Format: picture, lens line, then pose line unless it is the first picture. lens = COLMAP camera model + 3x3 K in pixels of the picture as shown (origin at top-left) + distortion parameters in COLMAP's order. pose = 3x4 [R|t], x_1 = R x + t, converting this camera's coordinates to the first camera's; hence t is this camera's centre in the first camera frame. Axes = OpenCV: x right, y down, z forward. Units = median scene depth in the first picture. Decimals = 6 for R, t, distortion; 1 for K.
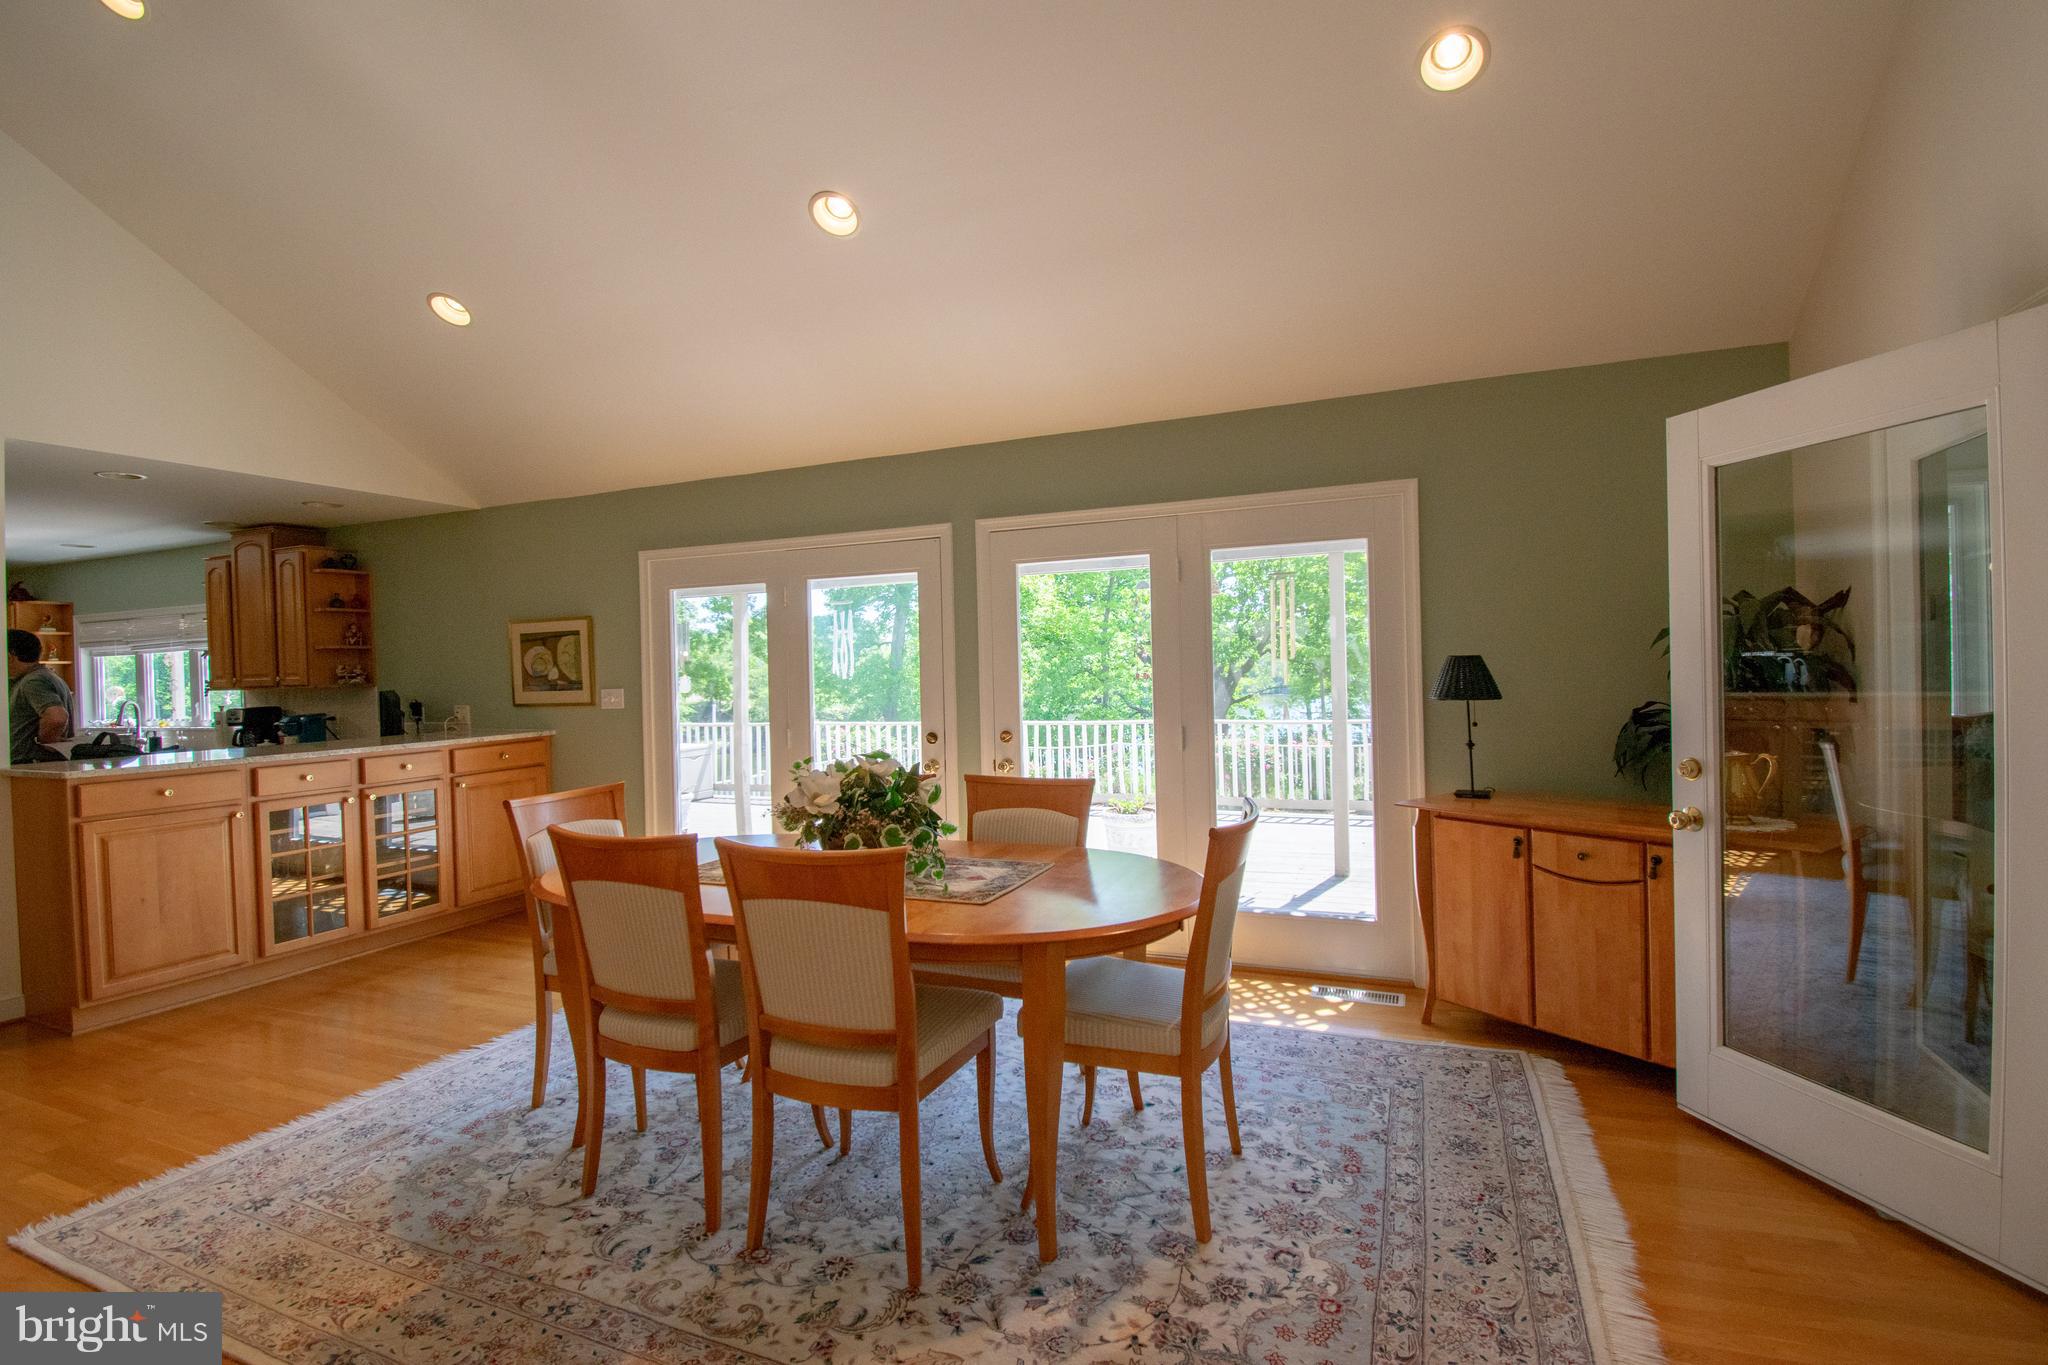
lens RADIAL K [[921.0, 0, 1024.0], [0, 921.0, 682.5], [0, 0, 1]] dist [-0.000125, -0.000040]
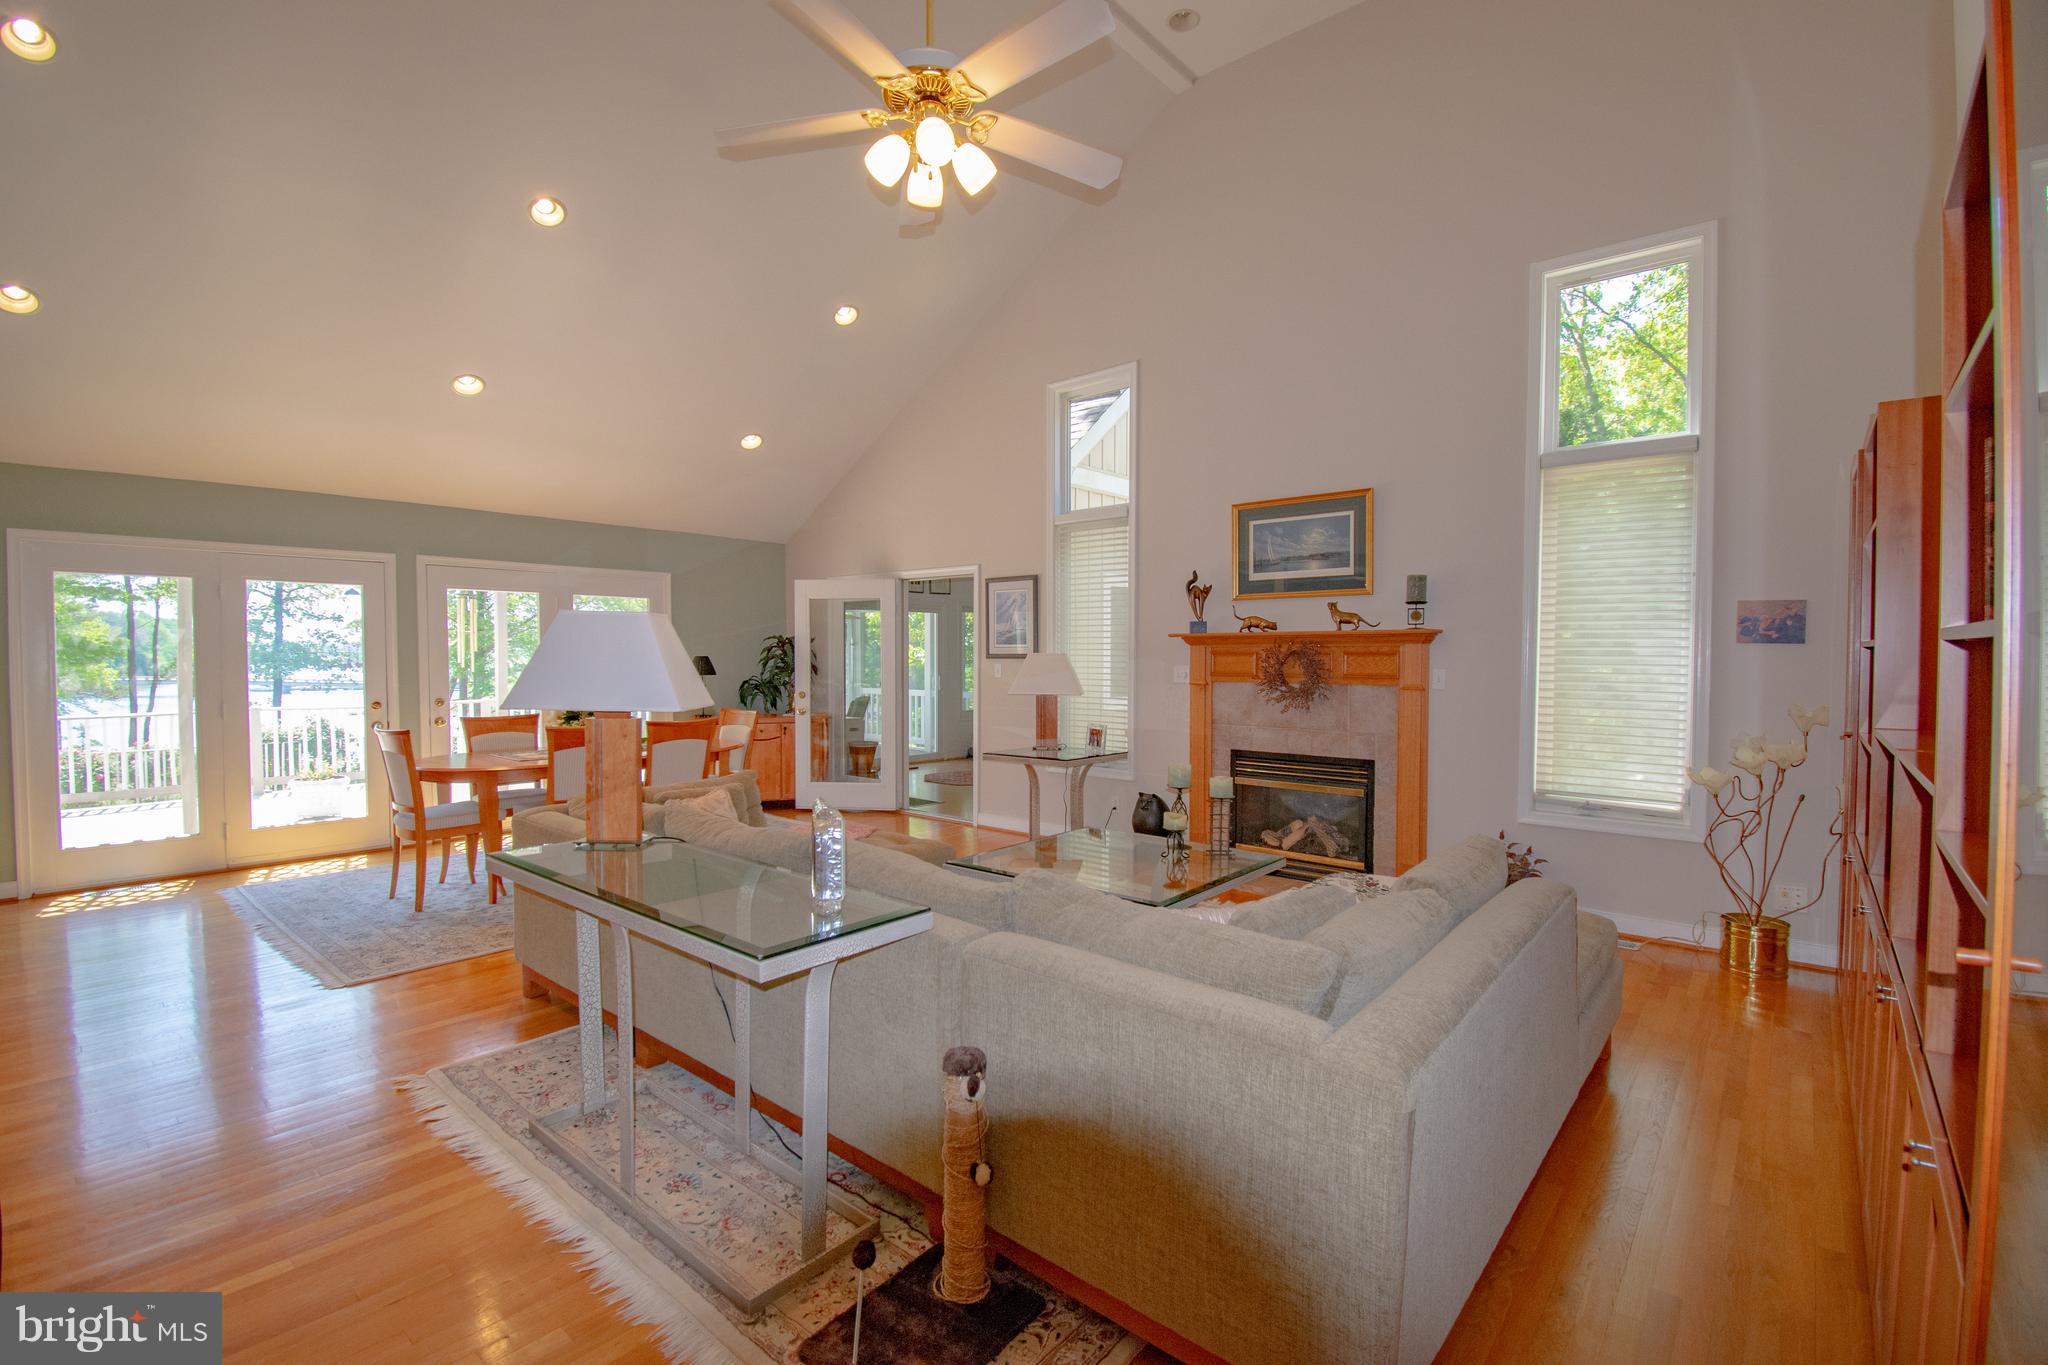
lens RADIAL K [[921.0, 0, 1024.0], [0, 921.0, 682.5], [0, 0, 1]] dist [-0.000125, -0.000040]
pose [[0.298224, -0.007636, 0.954465, -1.169916], [0.010377, 0.999935, 0.004757, 0.030196], [-0.954439, 0.008486, 0.298284, -0.362710]]
